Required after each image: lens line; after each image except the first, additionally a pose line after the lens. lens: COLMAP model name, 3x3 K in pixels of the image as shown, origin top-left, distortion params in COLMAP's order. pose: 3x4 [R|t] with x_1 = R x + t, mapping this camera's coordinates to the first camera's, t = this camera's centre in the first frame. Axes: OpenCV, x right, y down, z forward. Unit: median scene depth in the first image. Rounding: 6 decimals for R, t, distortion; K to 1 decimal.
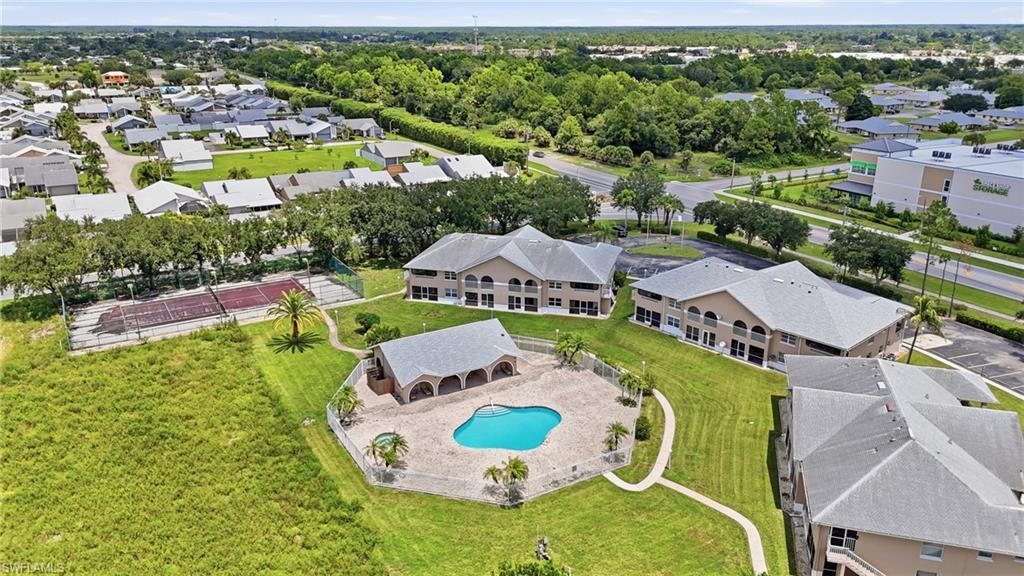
lens RADIAL K [[757.4, 0, 507.9], [0, 757.4, 287.0], [0, 0, 1]] dist [0.066383, -0.072330]
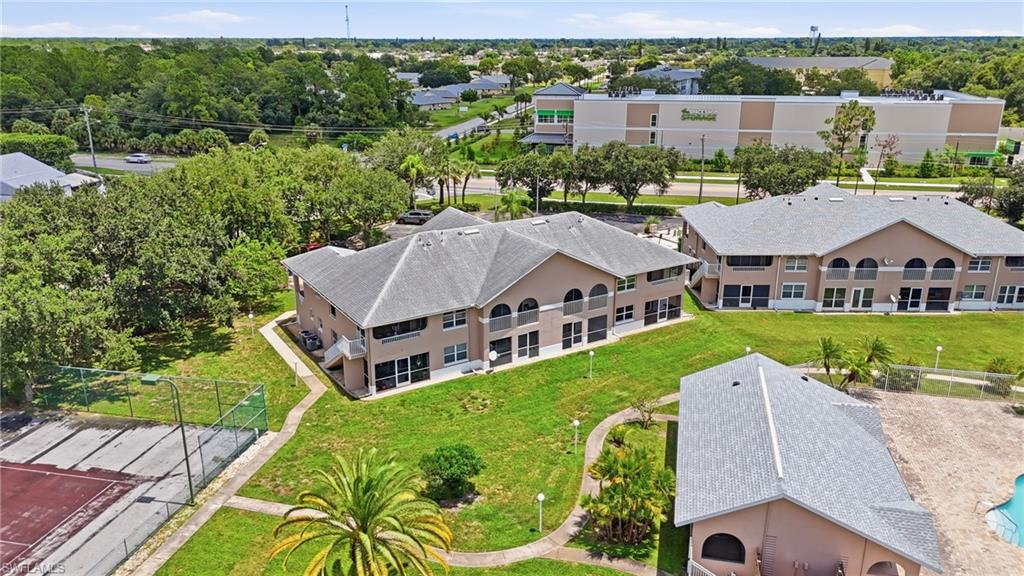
lens RADIAL K [[757.4, 0, 512.2], [0, 757.4, 290.2], [0, 0, 1]] dist [0.066383, -0.072330]
pose [[0.680154, -0.227608, 0.696840, -0.375744], [0.237452, 0.967732, 0.084323, -0.063272], [-0.693547, 0.108114, 0.712253, 0.616221]]
